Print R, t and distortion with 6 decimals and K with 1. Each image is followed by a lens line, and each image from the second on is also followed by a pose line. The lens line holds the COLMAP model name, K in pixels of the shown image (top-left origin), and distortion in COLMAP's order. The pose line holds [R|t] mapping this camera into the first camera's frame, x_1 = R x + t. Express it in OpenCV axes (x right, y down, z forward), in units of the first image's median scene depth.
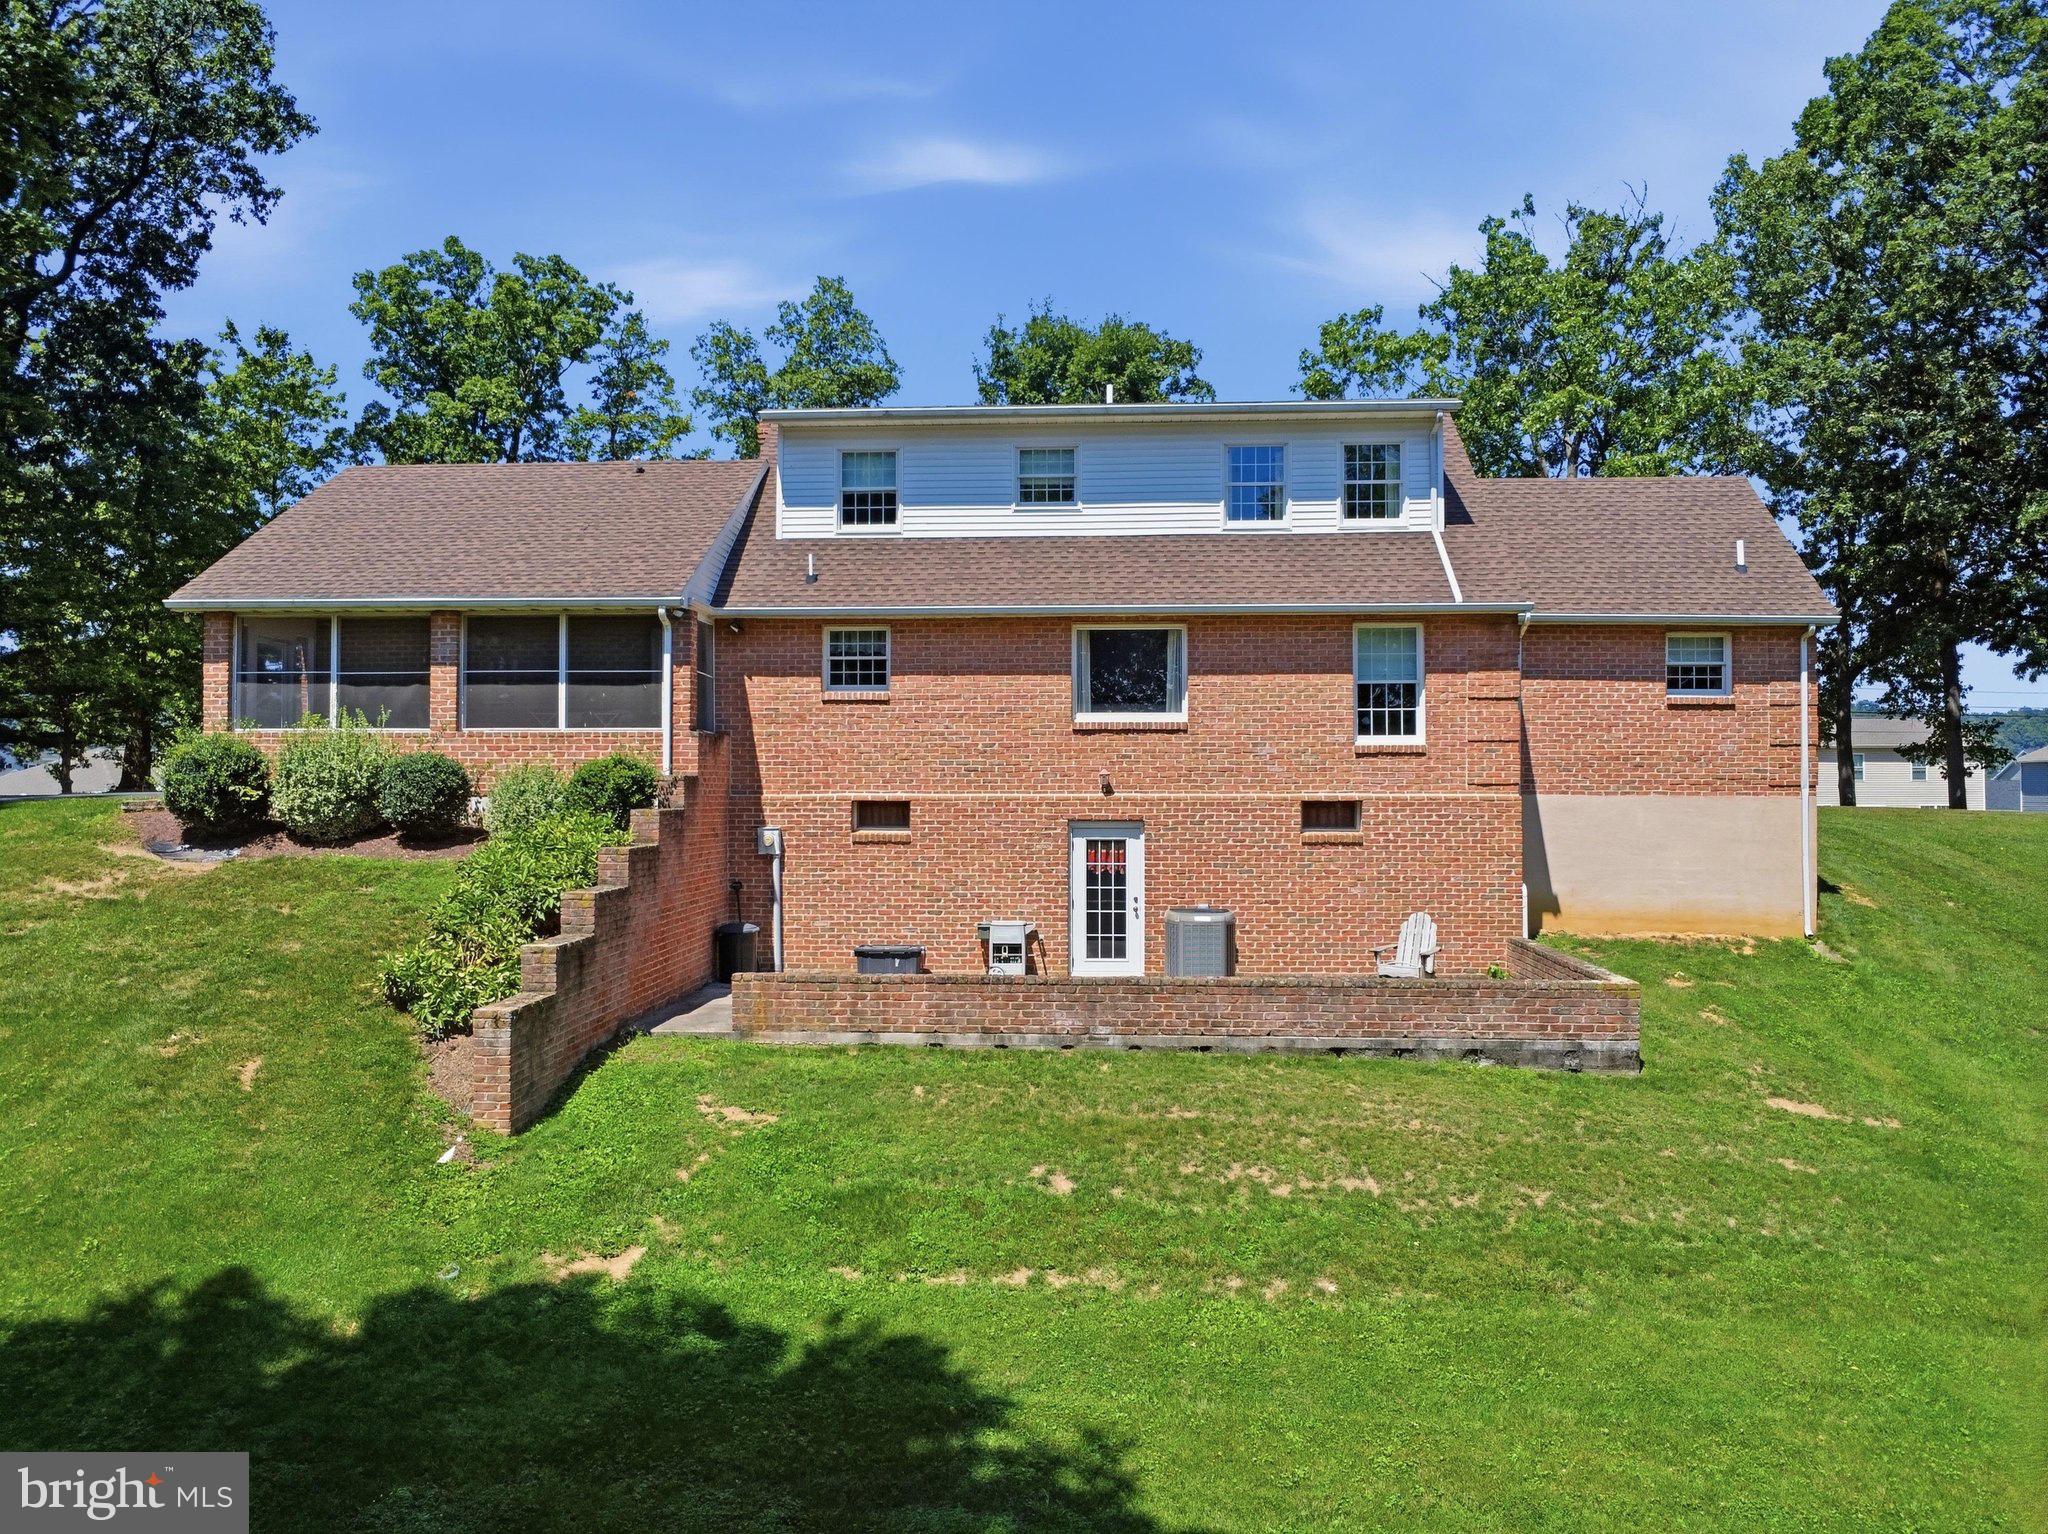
lens RADIAL K [[1506.3, 0, 1023.8], [0, 1506.3, 769.5], [0, 0, 1]] dist [-0.019331, -0.005627]
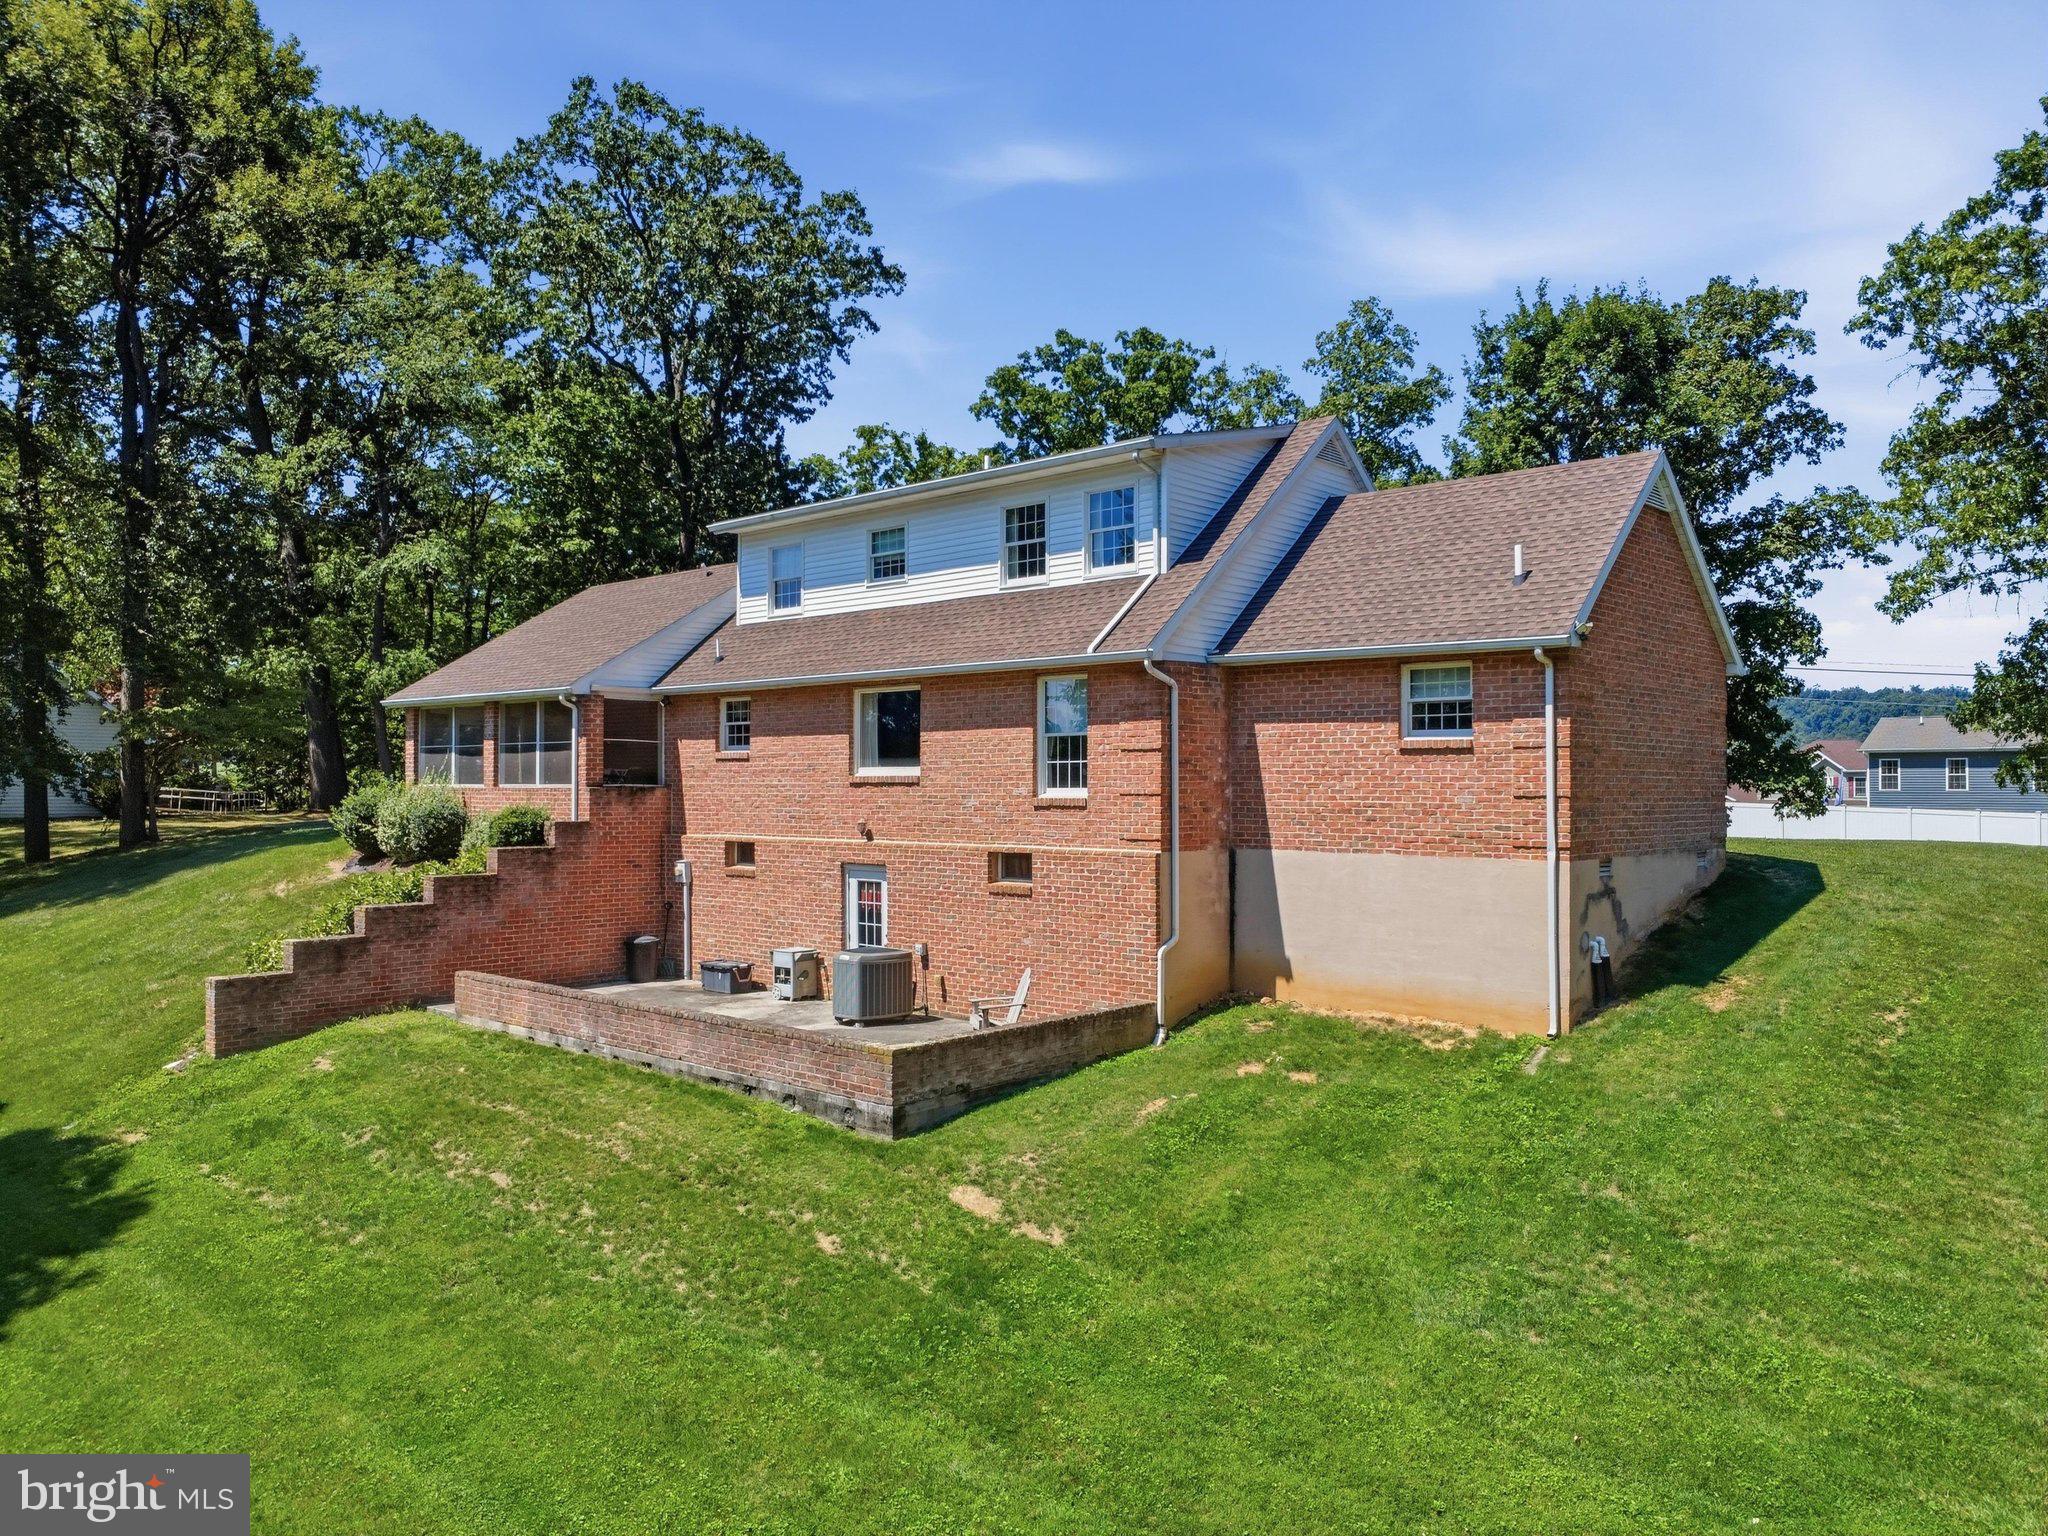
lens RADIAL K [[1506.3, 0, 1024.1], [0, 1506.3, 769.5], [0, 0, 1]] dist [-0.019331, -0.005627]
pose [[0.777731, -0.007667, -0.628550, 0.834199], [0.006937, 0.999969, -0.003613, -0.030960], [0.628559, -0.001551, 0.777760, 0.202317]]
